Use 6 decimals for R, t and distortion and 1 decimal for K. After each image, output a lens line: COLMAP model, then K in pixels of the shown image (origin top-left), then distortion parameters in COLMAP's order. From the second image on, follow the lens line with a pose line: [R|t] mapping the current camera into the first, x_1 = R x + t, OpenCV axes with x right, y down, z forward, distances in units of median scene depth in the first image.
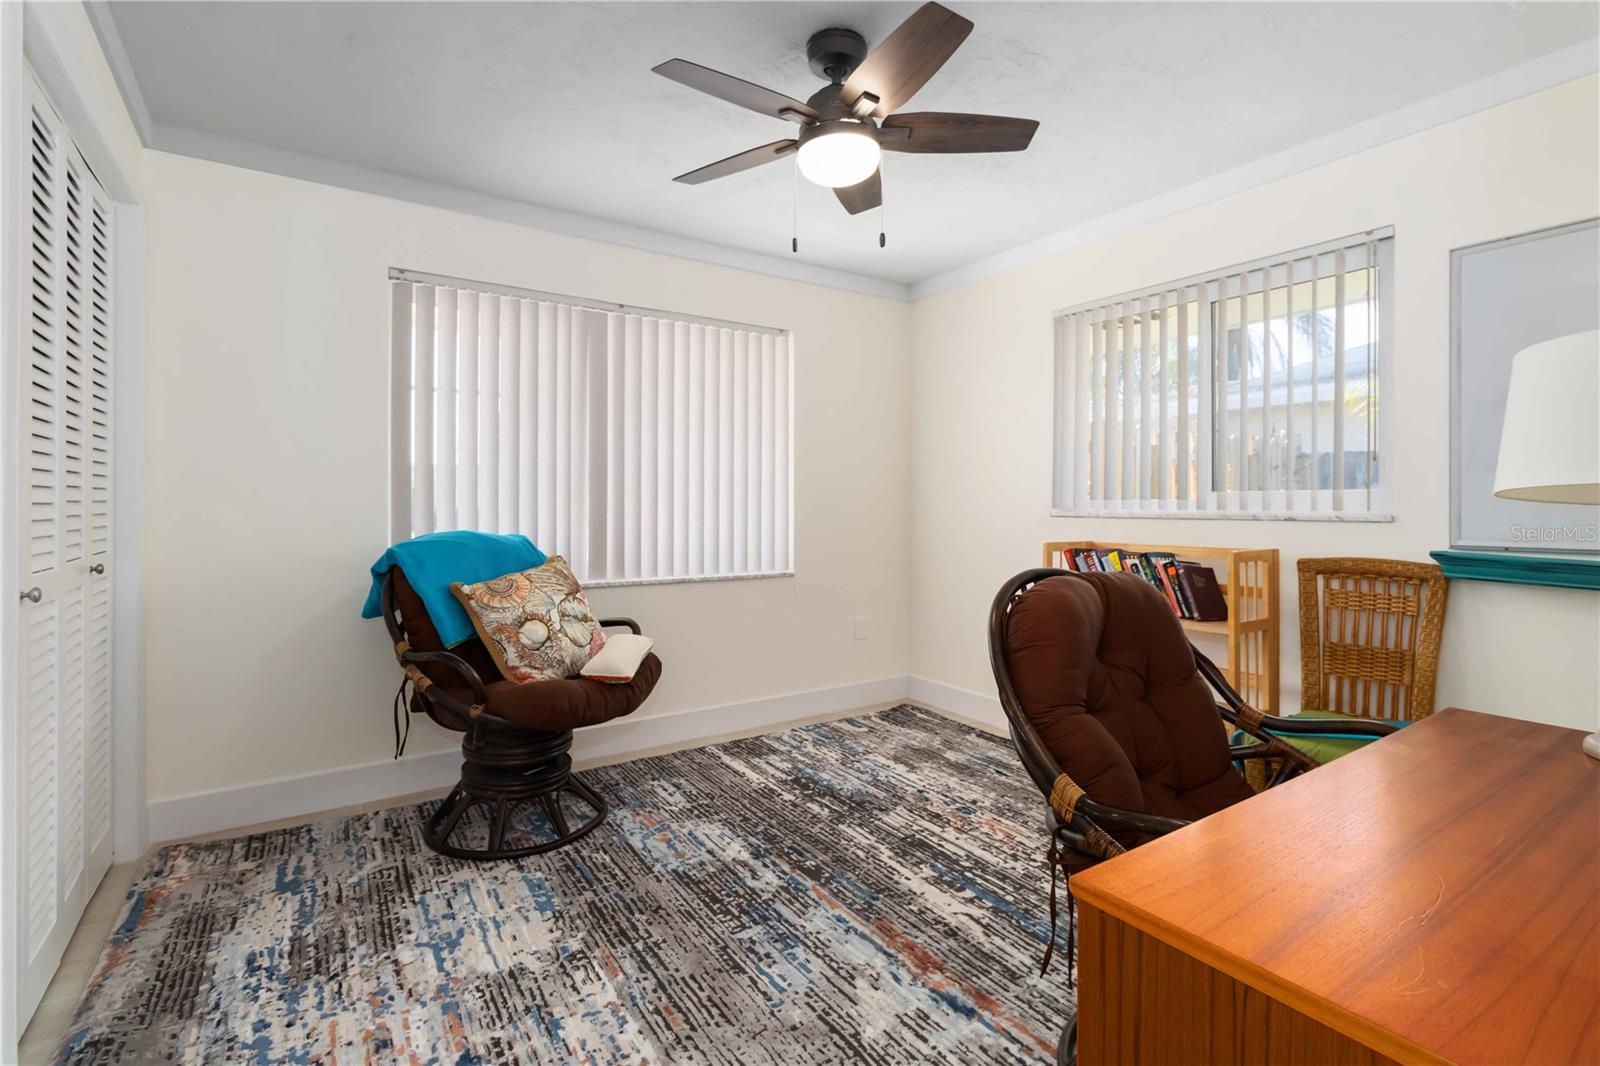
lens RADIAL K [[745.9, 0, 801.3], [0, 745.9, 519.0], [0, 0, 1]] dist [0.000670, 0.001014]
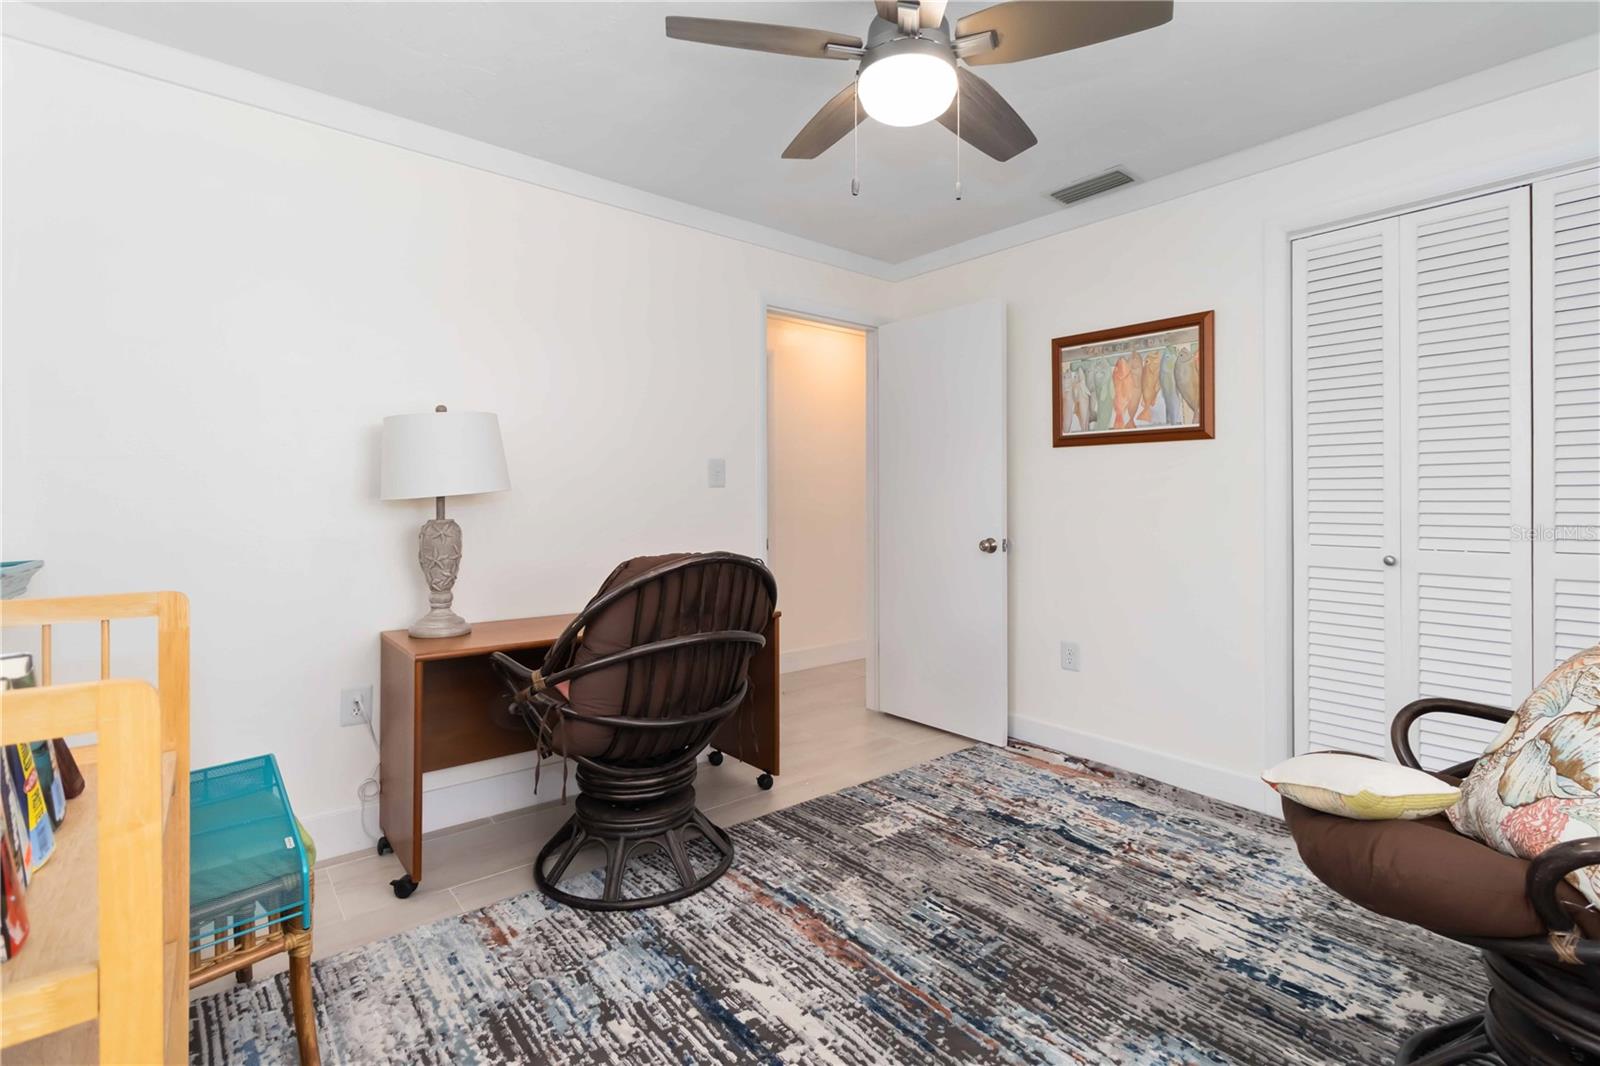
lens RADIAL K [[745.9, 0, 801.3], [0, 745.9, 492.1], [0, 0, 1]] dist [0.000670, 0.001014]
pose [[-0.995289, -0.000085, -0.096956, 0.252828], [-0.000959, 0.999959, 0.008970, -0.037336], [0.096952, 0.009021, -0.995248, 1.849143]]
